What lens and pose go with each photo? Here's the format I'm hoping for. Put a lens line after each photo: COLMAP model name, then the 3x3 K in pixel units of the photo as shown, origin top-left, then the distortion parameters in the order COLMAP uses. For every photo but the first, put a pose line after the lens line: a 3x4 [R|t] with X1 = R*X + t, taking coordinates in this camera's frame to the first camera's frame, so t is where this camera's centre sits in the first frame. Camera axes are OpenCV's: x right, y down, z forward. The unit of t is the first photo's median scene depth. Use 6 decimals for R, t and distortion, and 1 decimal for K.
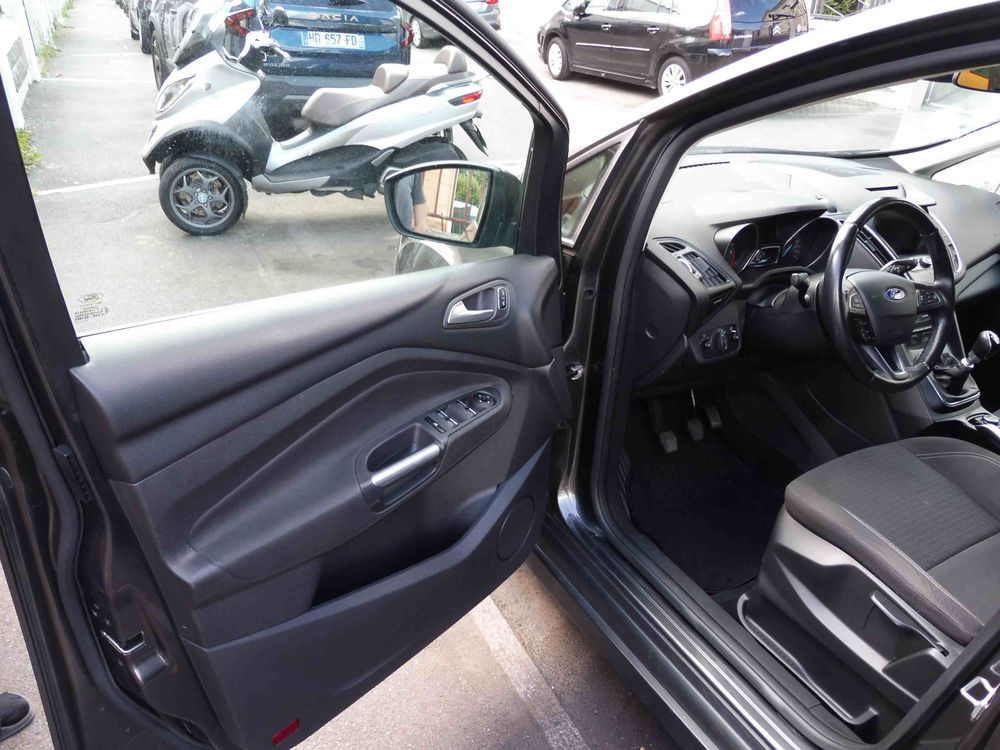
lens RADIAL K [[732.3, 0, 504.1], [0, 732.3, 378.9], [0, 0, 1]] dist [-0.027938, 0.001997]
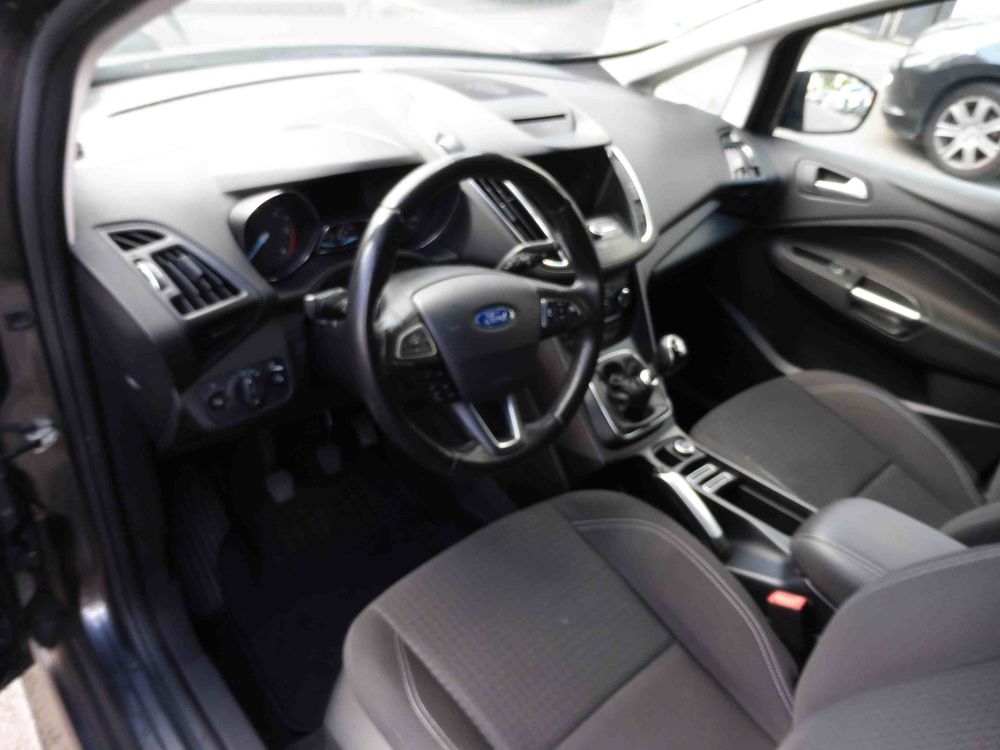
lens RADIAL K [[737.3, 0, 488.5], [0, 737.3, 377.4], [0, 0, 1]] dist [-0.001298, -0.003094]
pose [[0.975721, -0.070952, 0.207207, 0.350253], [0.044201, 0.990398, 0.130992, -0.127943], [-0.214512, -0.118653, 0.969488, 0.348345]]
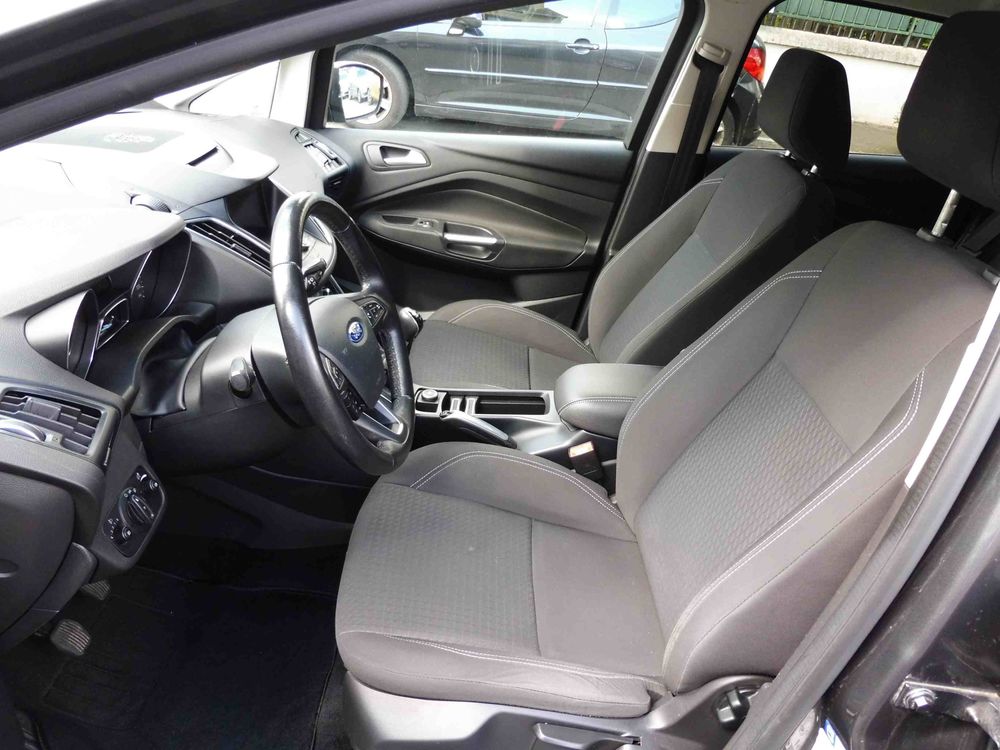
lens RADIAL K [[732.3, 0, 504.1], [0, 732.3, 378.9], [0, 0, 1]] dist [-0.027938, 0.001997]
pose [[0.505640, -0.423289, 0.751768, 0.064450], [0.319907, 0.901239, 0.292280, -0.202716], [-0.801241, 0.092707, 0.591116, 0.427383]]
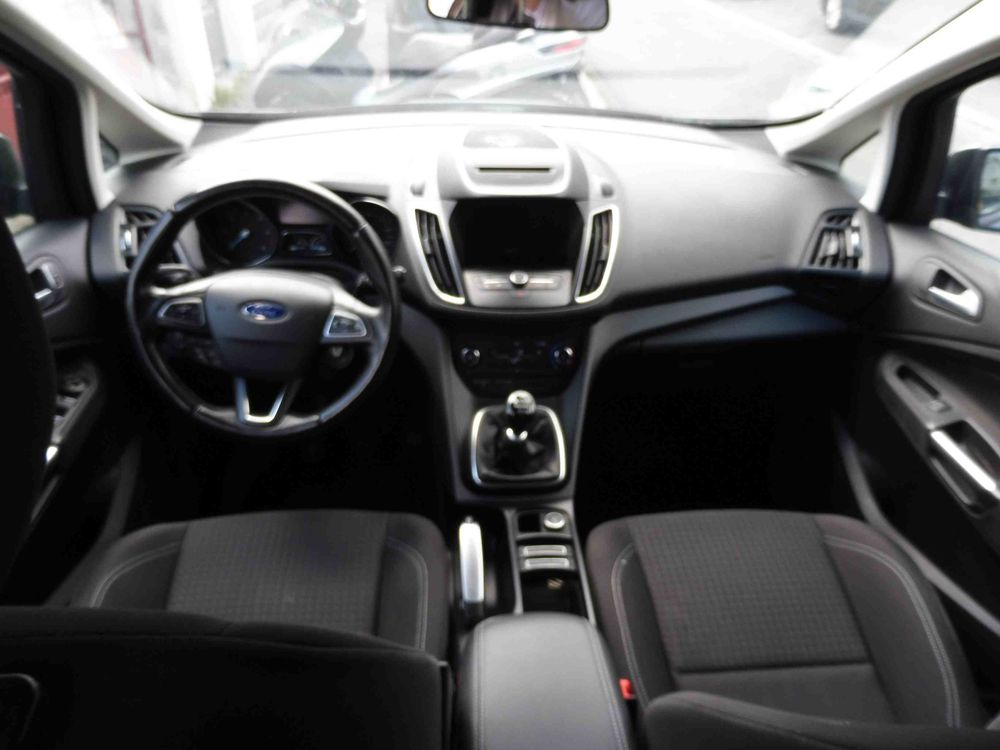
lens RADIAL K [[744.2, 0, 497.2], [0, 744.2, 378.6], [0, 0, 1]] dist [-0.025552, -0.006150]
pose [[0.894210, 0.193685, -0.403577, 0.929870], [-0.172963, 0.981027, 0.087578, -0.135254], [0.412882, -0.008510, 0.910745, 0.364185]]
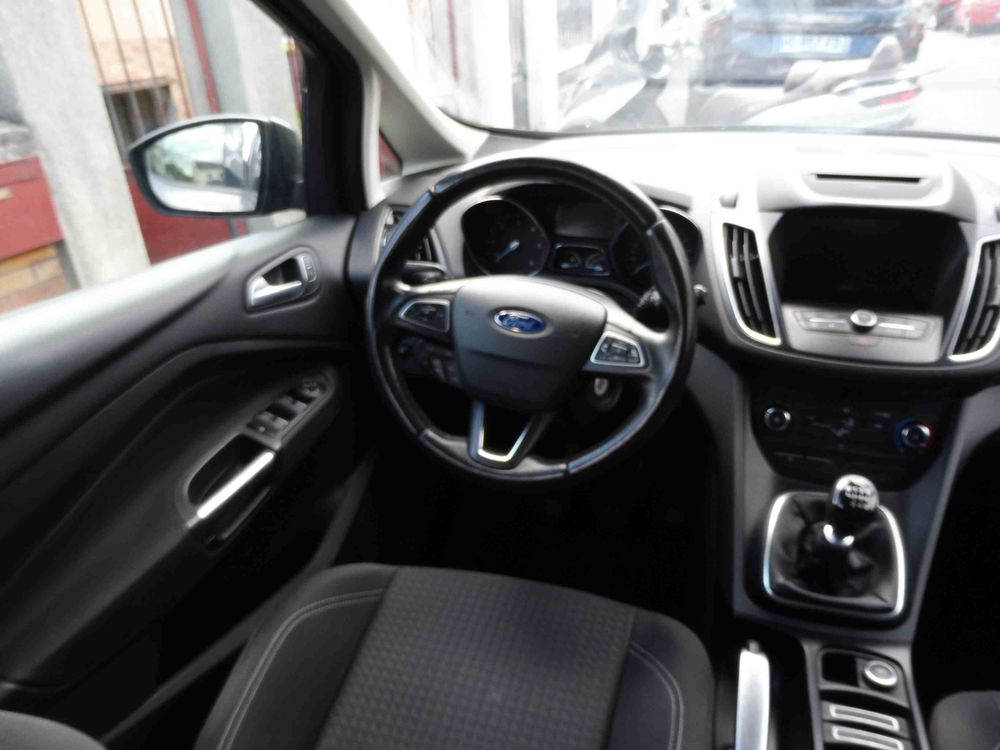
lens RADIAL K [[744.2, 0, 497.2], [0, 744.2, 378.6], [0, 0, 1]] dist [-0.025552, -0.006150]
pose [[0.675053, 0.252161, -0.693338, 0.828764], [-0.278605, 0.957321, 0.076912, -0.098105], [0.683141, 0.141248, 0.716496, 0.500470]]
